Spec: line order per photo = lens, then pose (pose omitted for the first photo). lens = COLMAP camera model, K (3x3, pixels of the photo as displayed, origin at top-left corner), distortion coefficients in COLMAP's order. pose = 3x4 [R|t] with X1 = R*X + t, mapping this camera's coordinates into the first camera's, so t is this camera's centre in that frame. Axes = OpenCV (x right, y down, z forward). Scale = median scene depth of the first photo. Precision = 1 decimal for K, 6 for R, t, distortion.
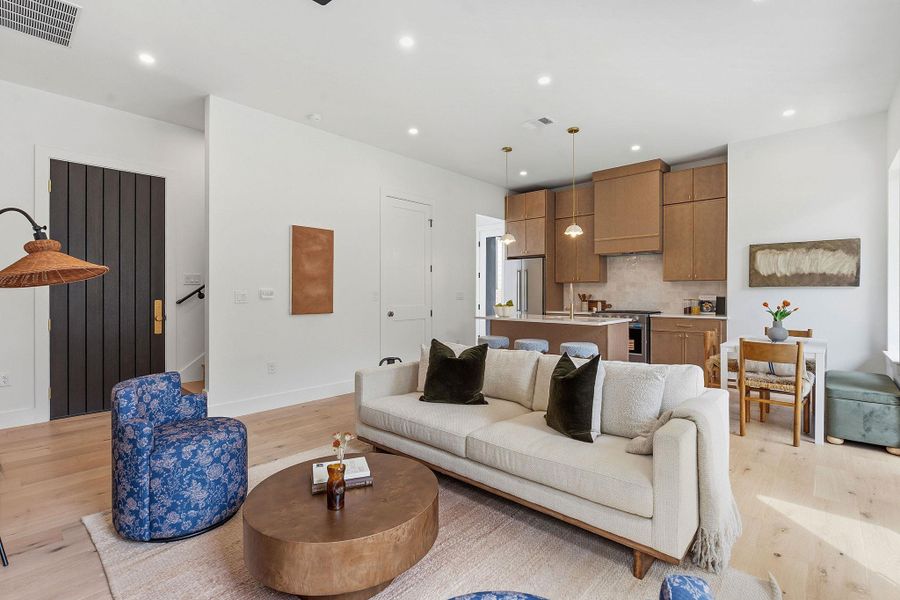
lens RADIAL K [[417.6, 0, 451.1], [0, 417.6, 292.3], [0, 0, 1]] dist [-0.002564, -0.000017]
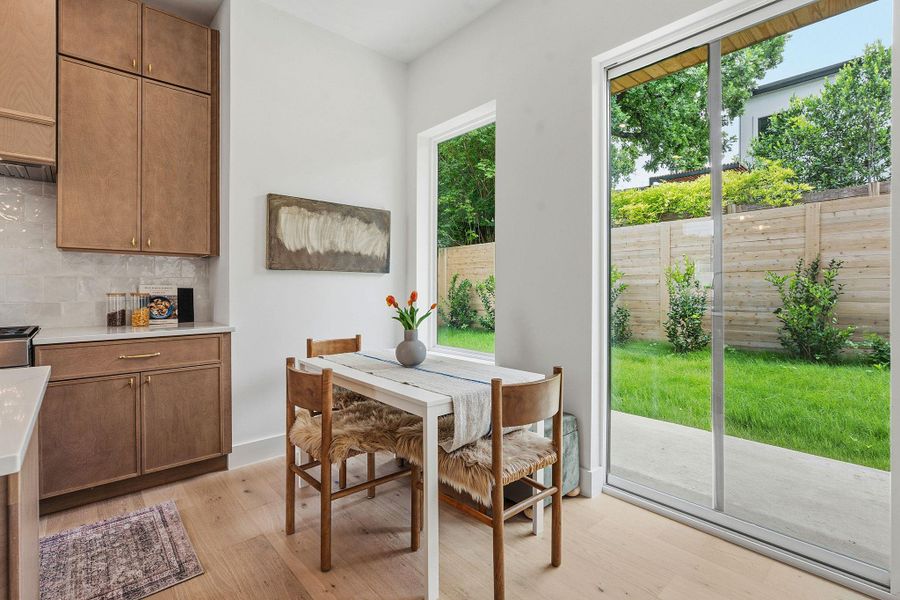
lens RADIAL K [[419.2, 0, 449.4], [0, 419.2, 290.3], [0, 0, 1]] dist [-0.007590, 0.000525]
pose [[0.103194, -0.005116, 0.994648, 0.189543], [-0.002160, 0.999983, 0.005368, 0.011788], [-0.994659, -0.002702, 0.103181, 0.712296]]
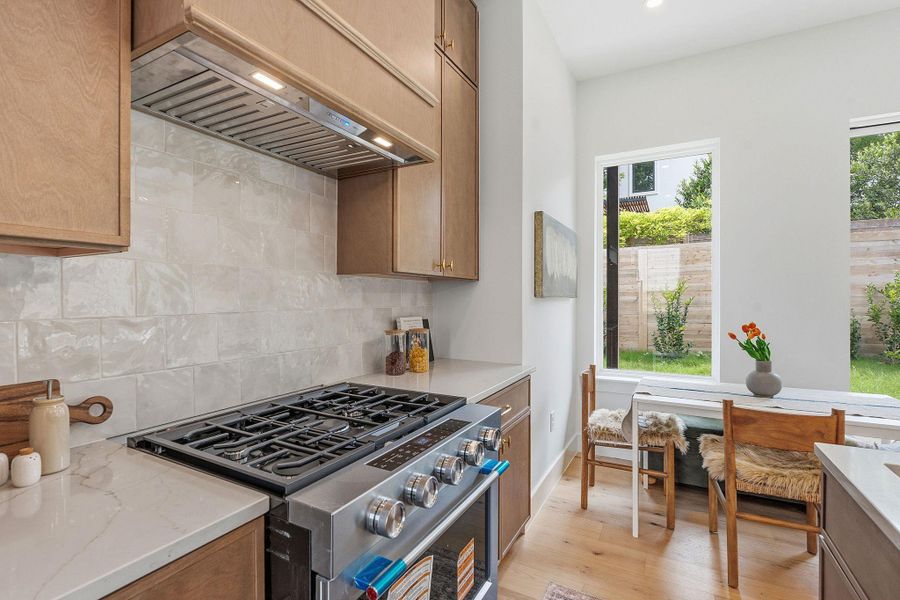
lens RADIAL K [[418.4, 0, 450.0], [0, 418.4, 300.0], [0, 0, 1]] dist [-0.003879, -0.000625]
pose [[-0.240673, -0.005053, 0.970593, 0.268630], [-0.000392, 0.999987, 0.005109, -0.012042], [-0.970606, 0.000849, -0.240672, 1.235381]]
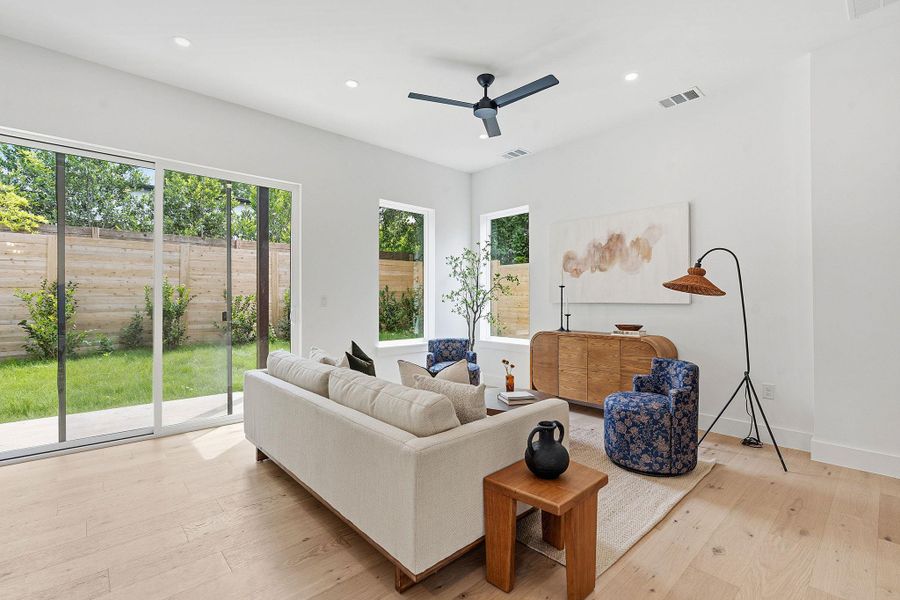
lens RADIAL K [[398.0, 0, 451.7], [0, 398.0, 298.6], [0, 0, 1]] dist [-0.003595, 0.000043]
pose [[-0.995744, 0.000242, 0.092167, -0.053631], [-0.000484, 0.999969, -0.007847, 0.005276], [-0.092166, -0.007858, -0.995713, 1.060829]]
